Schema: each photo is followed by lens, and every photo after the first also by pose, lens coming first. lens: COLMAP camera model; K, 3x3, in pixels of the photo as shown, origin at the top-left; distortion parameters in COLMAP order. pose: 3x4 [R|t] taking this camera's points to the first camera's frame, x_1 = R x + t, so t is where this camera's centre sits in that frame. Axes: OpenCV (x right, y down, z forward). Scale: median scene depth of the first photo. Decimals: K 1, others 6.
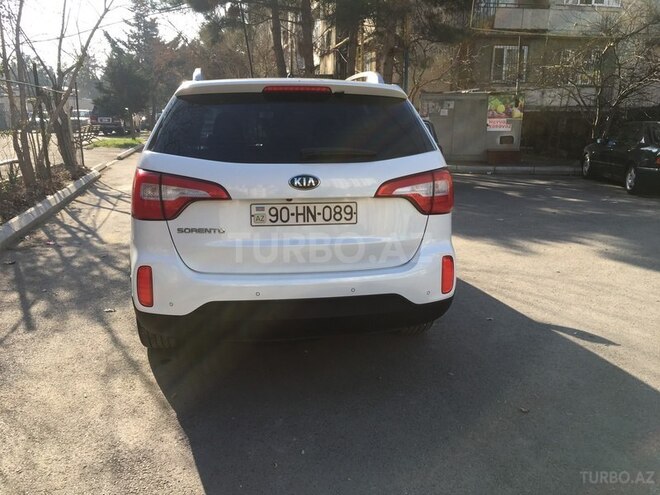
lens RADIAL K [[559.6, 0, 330.0], [0, 559.6, 247.5], [0, 0, 1]] dist [0.004242, -0.016070]
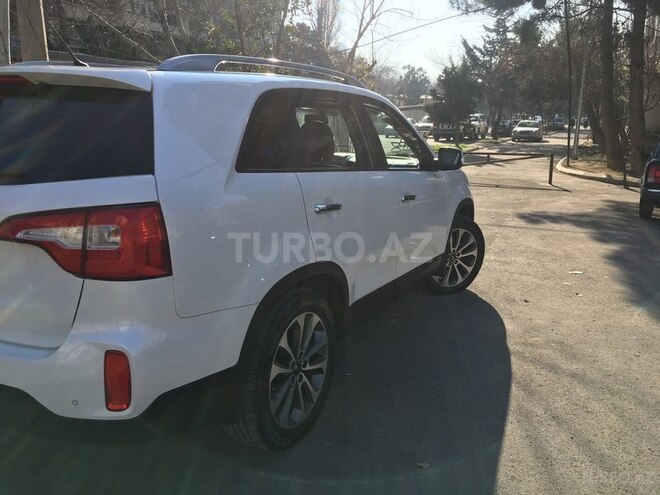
lens RADIAL K [[559.6, 0, 330.0], [0, 559.6, 247.5], [0, 0, 1]] dist [0.004242, -0.016070]
pose [[0.784520, 0.141395, -0.603768, 0.097698], [-0.148962, 0.988118, 0.037848, -0.020130], [0.601946, 0.060245, 0.796261, 0.087486]]
